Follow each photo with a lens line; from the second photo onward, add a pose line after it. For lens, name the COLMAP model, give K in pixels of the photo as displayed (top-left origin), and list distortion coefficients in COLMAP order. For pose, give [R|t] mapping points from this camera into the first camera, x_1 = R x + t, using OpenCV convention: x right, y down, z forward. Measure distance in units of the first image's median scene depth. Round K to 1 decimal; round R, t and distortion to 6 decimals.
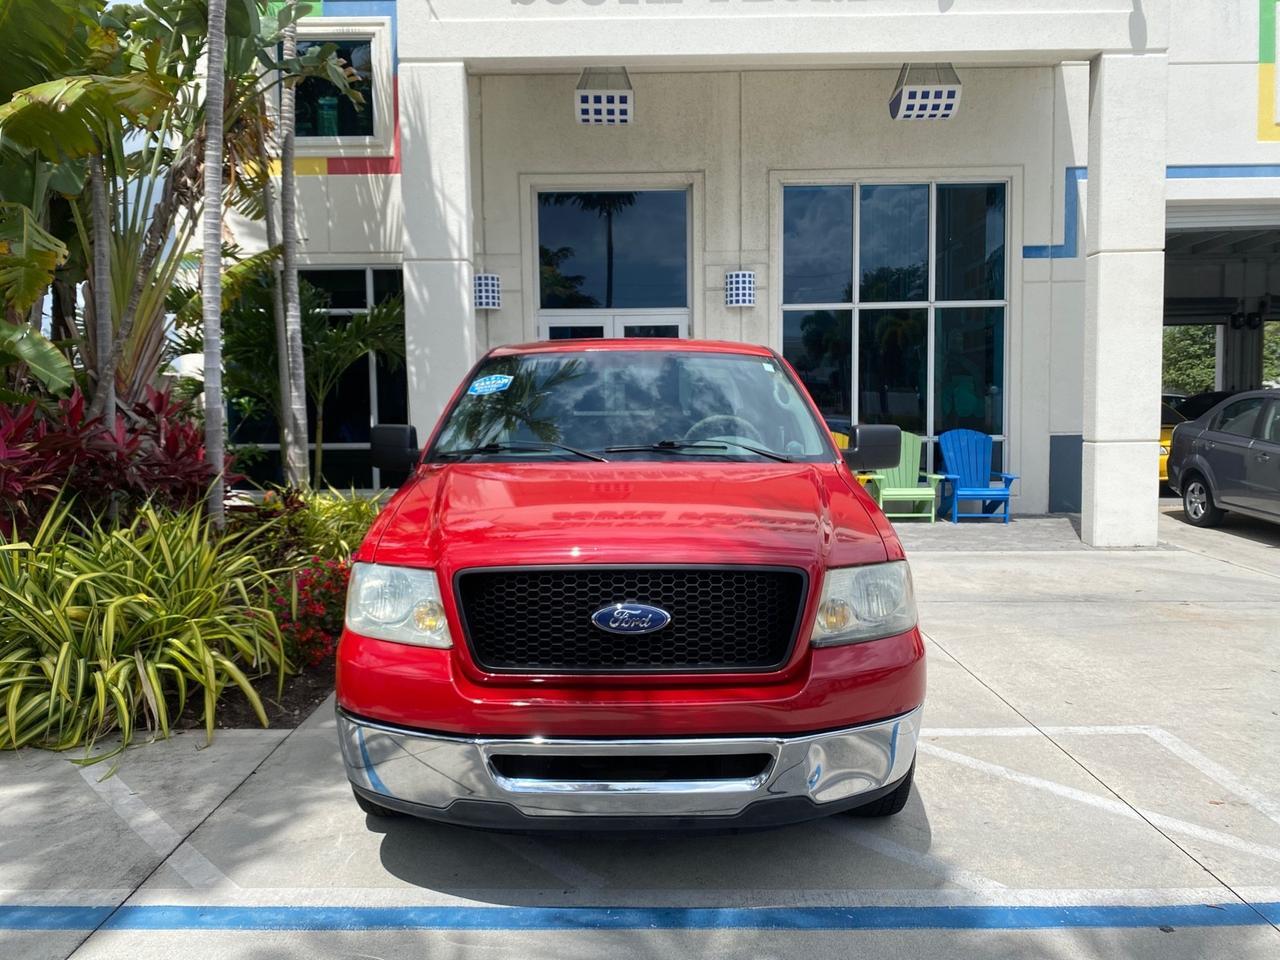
lens RADIAL K [[1000.6, 0, 634.4], [0, 1000.6, 472.9], [0, 0, 1]] dist [0.006659, -0.001404]
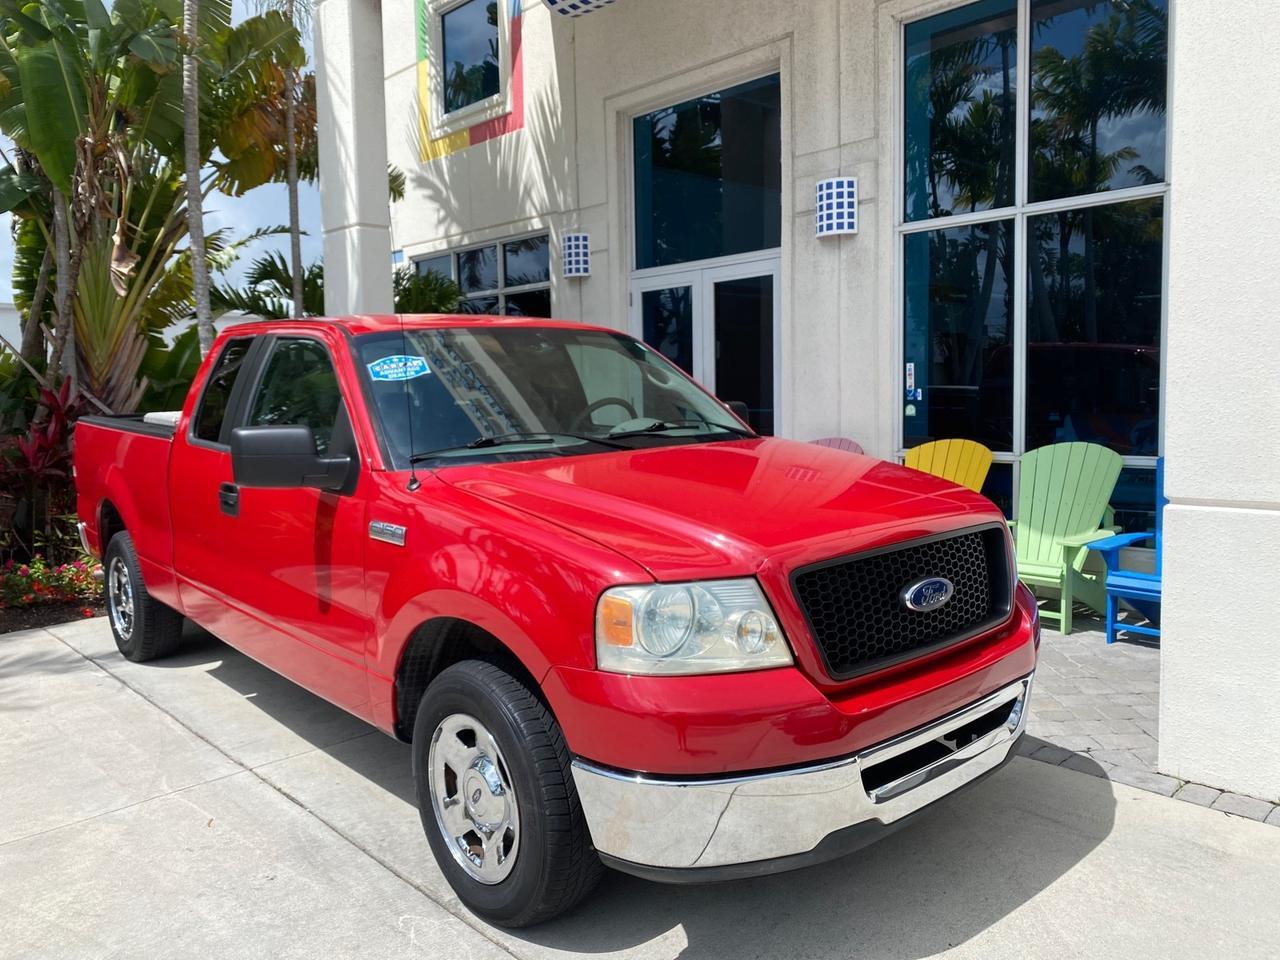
lens RADIAL K [[983.0, 0, 627.2], [0, 983.0, 479.0], [0, 0, 1]] dist [0.003993, -0.004633]
pose [[0.685079, 0.059203, -0.726059, 0.600713], [-0.037201, 0.998235, 0.046295, -0.047305], [0.727518, -0.004706, 0.686072, 0.603830]]
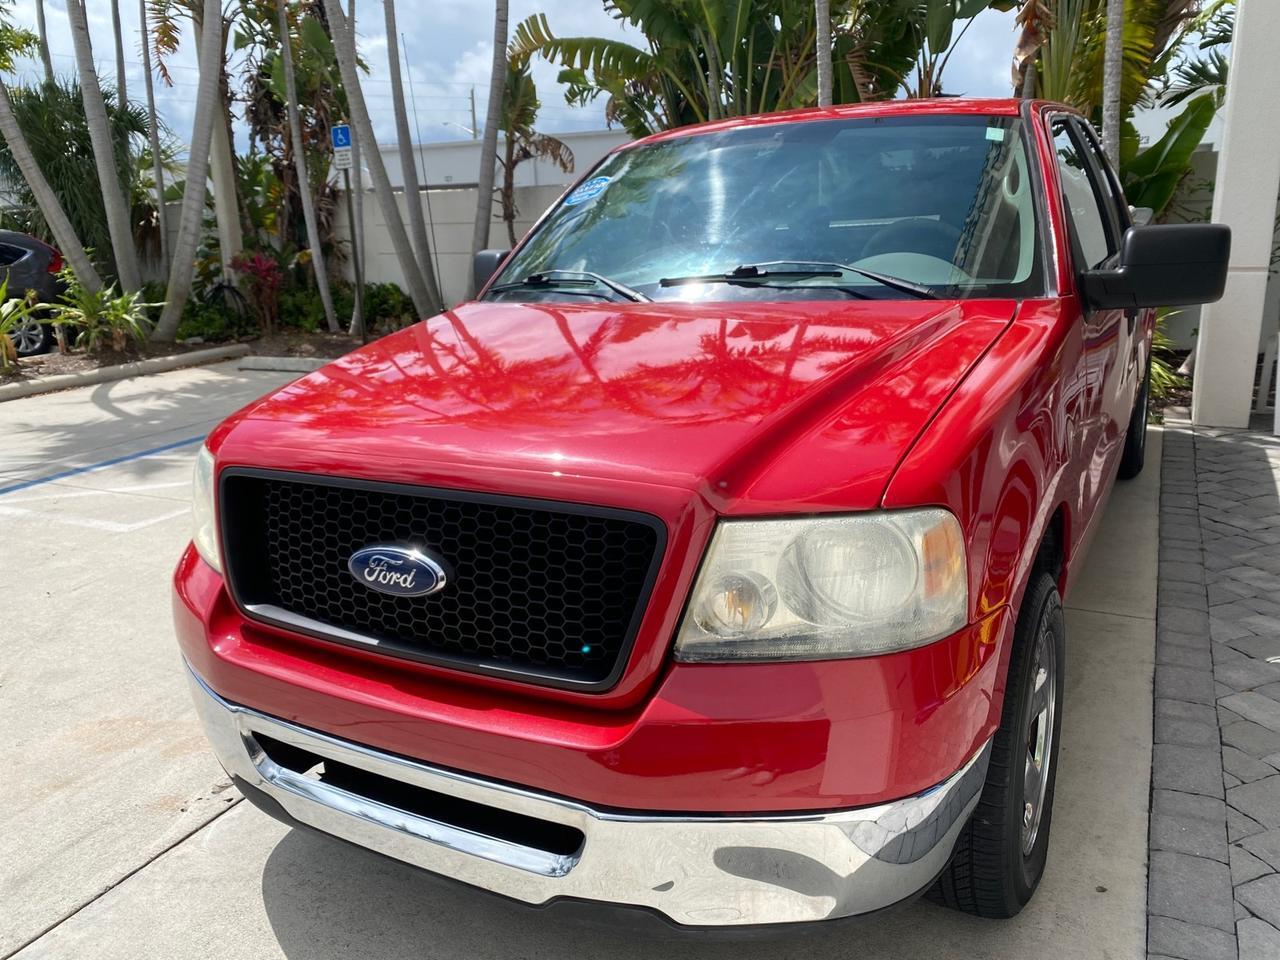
lens RADIAL K [[985.5, 0, 637.7], [0, 985.5, 465.1], [0, 0, 1]] dist [0.009349, -0.004919]
pose [[-0.456743, 0.244245, -0.855412, 0.589691], [-0.021629, 0.958238, 0.285154, -0.076762], [0.889336, 0.148744, -0.432386, 0.985231]]
